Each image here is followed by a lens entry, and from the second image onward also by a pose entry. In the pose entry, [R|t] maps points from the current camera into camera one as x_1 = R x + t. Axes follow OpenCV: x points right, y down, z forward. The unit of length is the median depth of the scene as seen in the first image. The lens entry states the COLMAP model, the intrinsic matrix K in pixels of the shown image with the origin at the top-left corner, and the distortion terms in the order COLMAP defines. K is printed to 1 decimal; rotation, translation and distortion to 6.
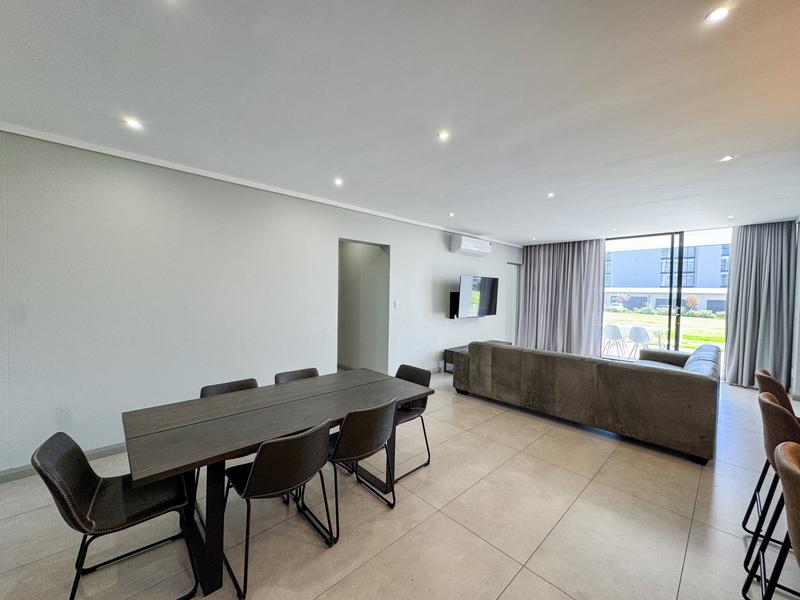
lens RADIAL K [[317.0, 0, 400.0], [0, 317.0, 300.0], [0, 0, 1]] dist [-0.000889, 0.000000]
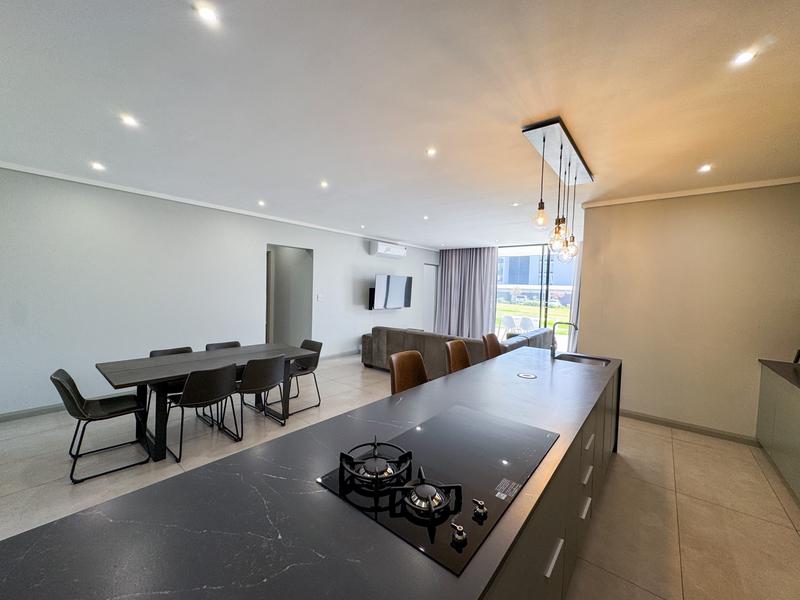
lens RADIAL K [[317.9, 0, 399.8], [0, 317.9, 298.6], [0, 0, 1]] dist [-0.002559, 0.000192]
pose [[0.992524, 0.006455, 0.121882, 0.138351], [-0.007575, 0.999933, 0.008723, 0.004816], [-0.121818, -0.009581, 0.992506, -0.244370]]
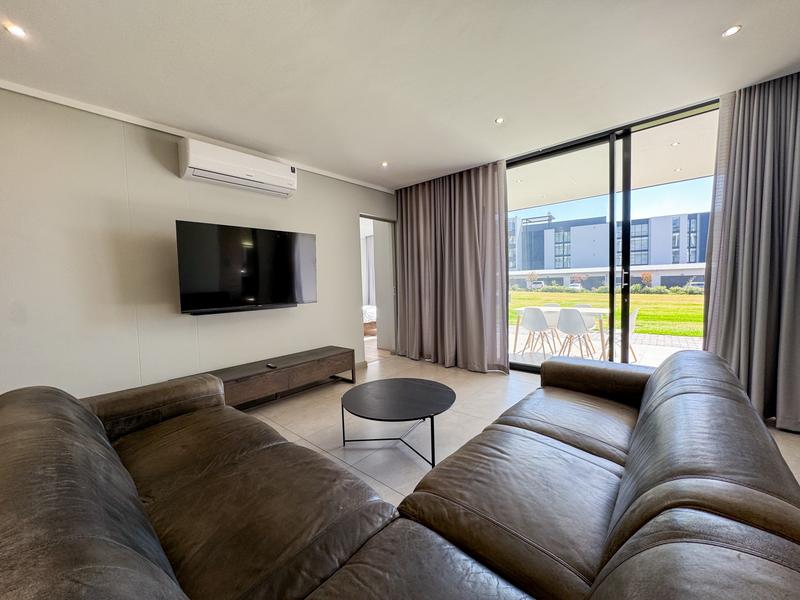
lens RADIAL K [[317.9, 0, 399.8], [0, 317.9, 298.6], [0, 0, 1]] dist [-0.002559, 0.000192]
pose [[0.995245, -0.052152, 0.082262, 0.486858], [0.050353, 0.998448, 0.023802, 0.042929], [-0.083375, -0.019547, 0.996327, 0.532888]]
